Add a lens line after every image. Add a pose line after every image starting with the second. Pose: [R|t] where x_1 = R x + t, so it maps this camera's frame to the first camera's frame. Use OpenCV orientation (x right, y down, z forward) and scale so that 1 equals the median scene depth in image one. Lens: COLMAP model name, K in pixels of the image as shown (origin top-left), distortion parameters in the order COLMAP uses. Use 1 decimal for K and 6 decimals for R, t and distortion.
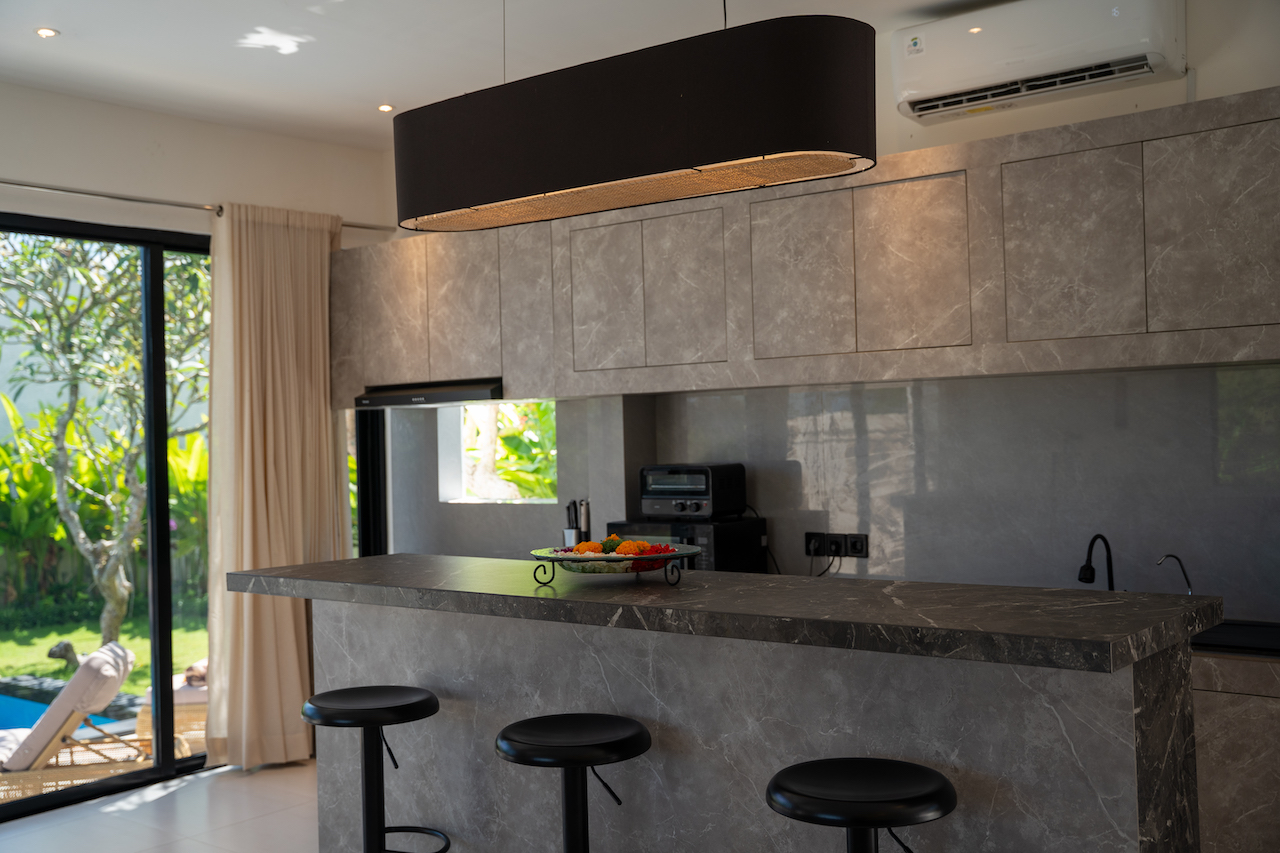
lens RADIAL K [[1307.0, 0, 642.0], [0, 1307.0, 425.3], [0, 0, 1]] dist [0.035991, 0.000000]
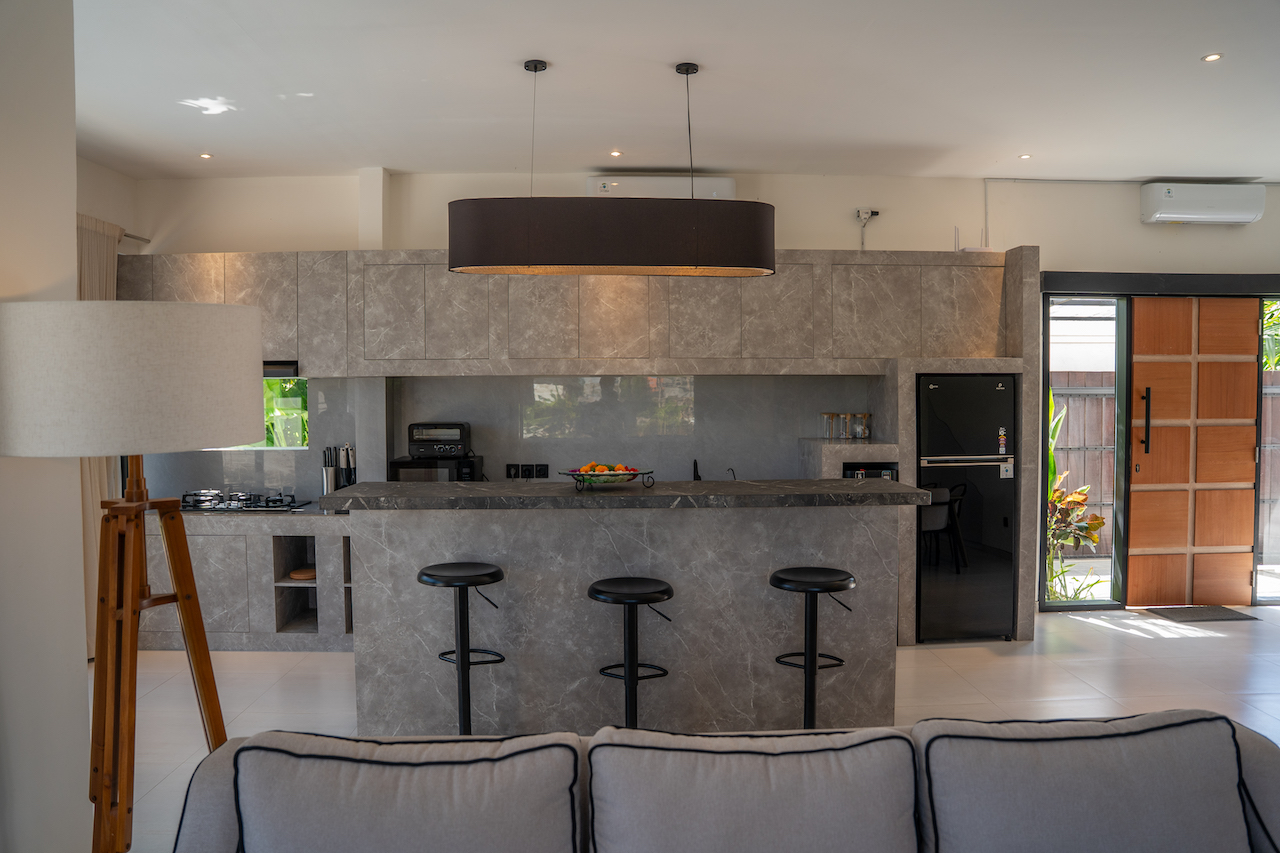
lens RADIAL K [[890.2, 0, 641.1], [0, 890.2, 426.4], [0, 0, 1]] dist [-0.095676, 0.037446]
pose [[0.762597, -0.000118, 0.646874, -0.561015], [-0.019272, 0.999552, 0.022902, 0.006302], [-0.646587, -0.029932, 0.762253, 0.043659]]
